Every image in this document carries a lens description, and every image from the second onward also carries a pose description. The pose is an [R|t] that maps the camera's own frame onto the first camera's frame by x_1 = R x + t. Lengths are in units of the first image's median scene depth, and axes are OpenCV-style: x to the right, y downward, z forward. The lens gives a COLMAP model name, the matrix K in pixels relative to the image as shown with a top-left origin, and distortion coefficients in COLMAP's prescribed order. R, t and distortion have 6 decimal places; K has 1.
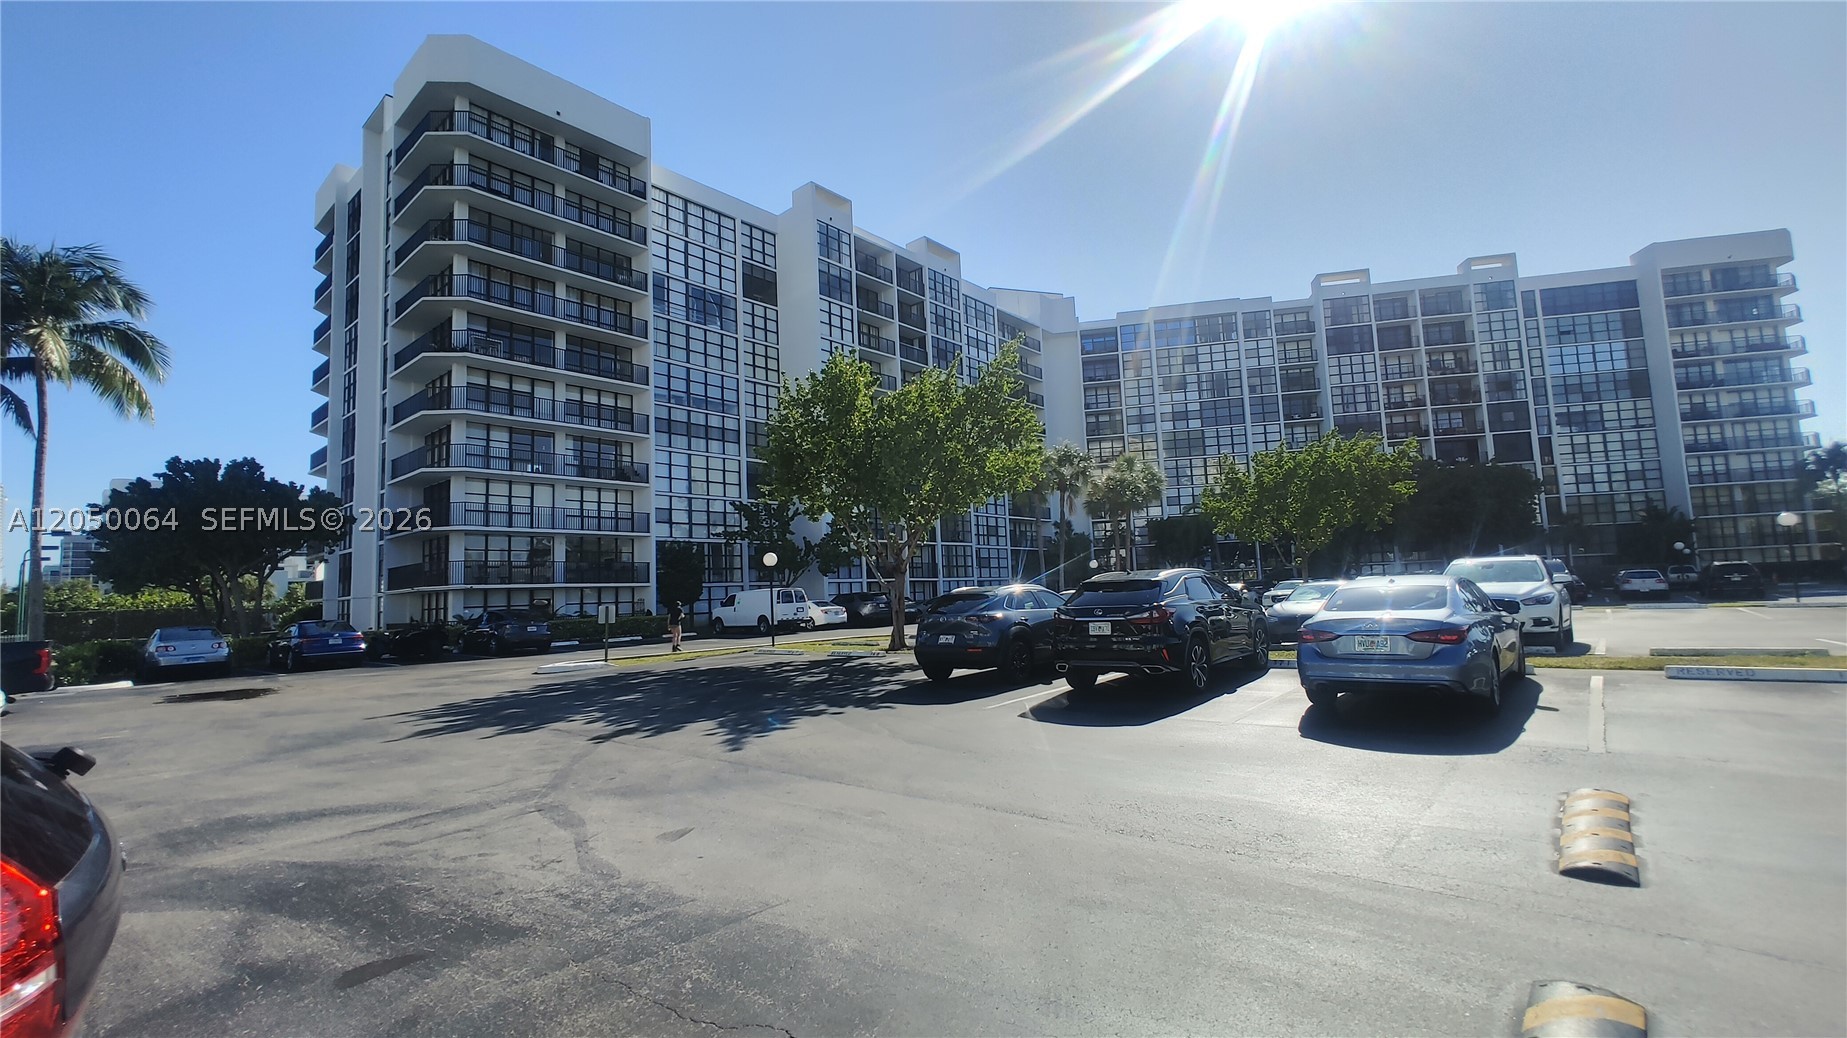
lens RADIAL K [[805.4, 0, 923.5], [0, 805.4, 519.0], [0, 0, 1]] dist [-0.004676, 0.005312]
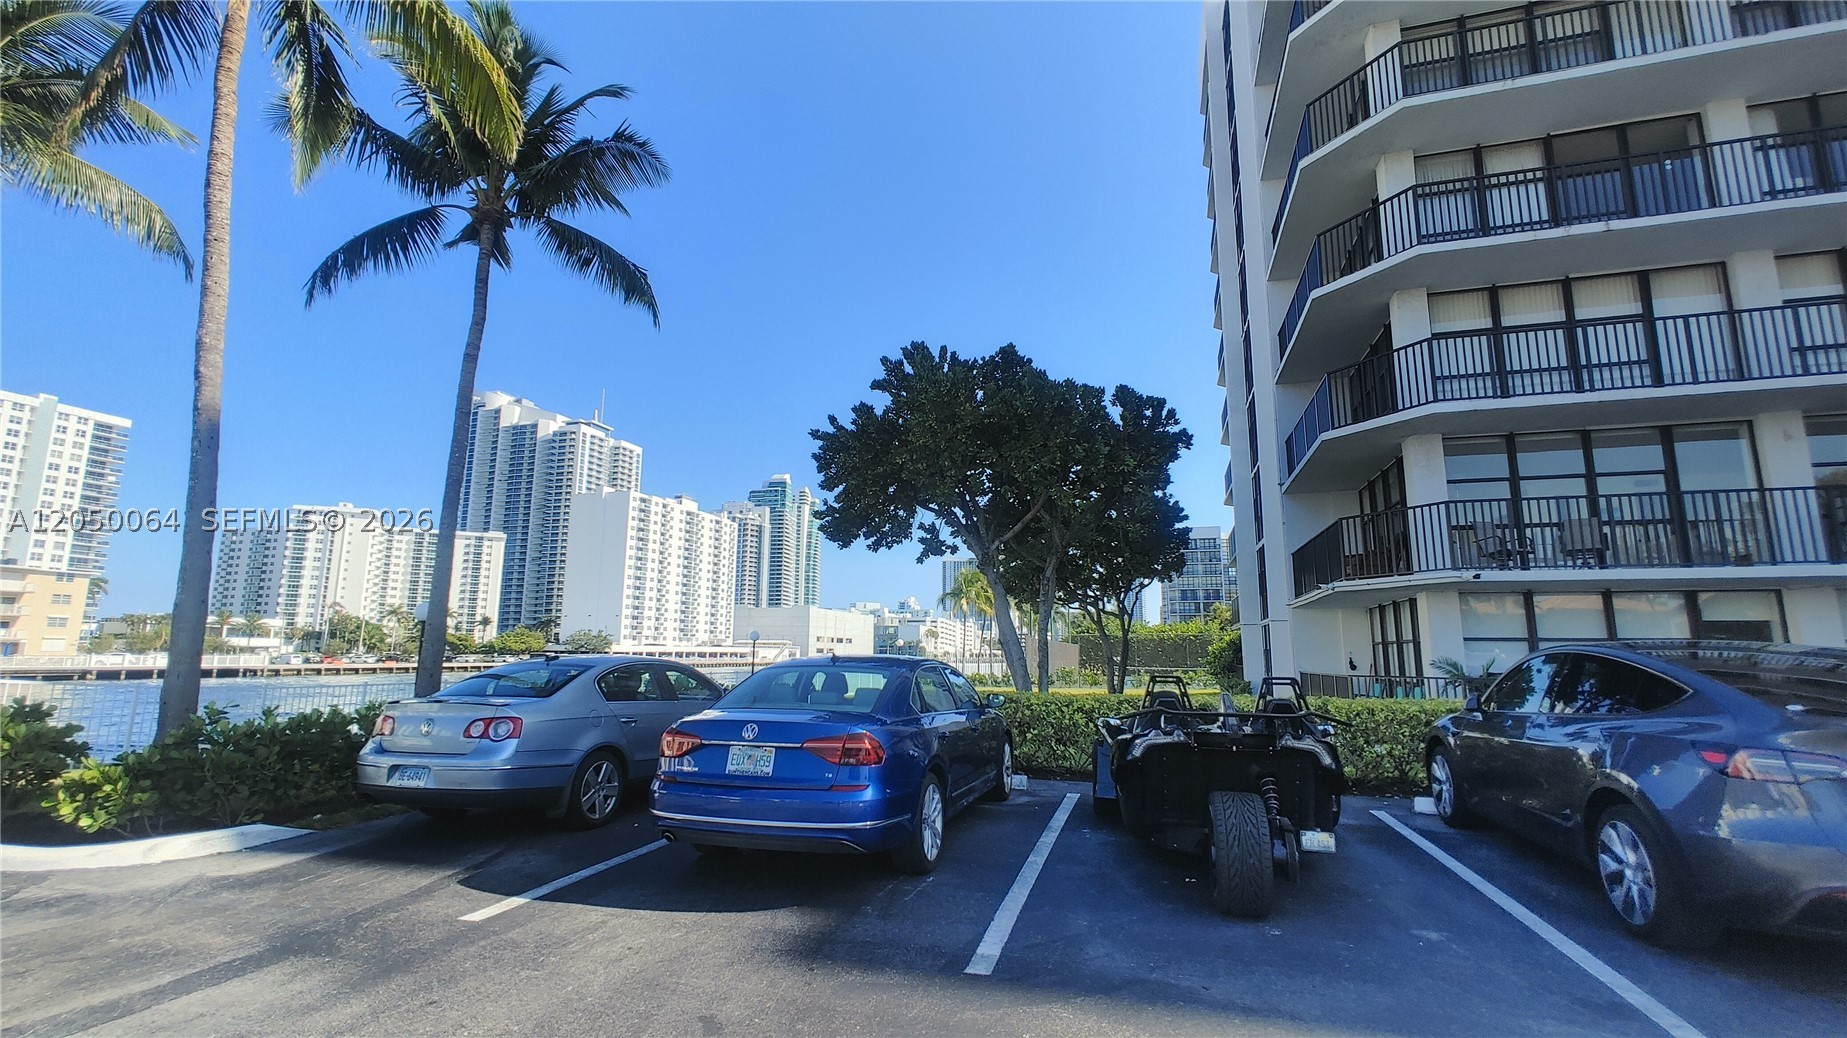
lens RADIAL K [[805.4, 0, 923.5], [0, 805.4, 519.0], [0, 0, 1]] dist [-0.004676, 0.005312]
pose [[0.415820, -0.111212, -0.902622, -0.353117], [0.063988, 0.993613, -0.092945, 0.076280], [0.907193, -0.019108, 0.420280, 0.650733]]
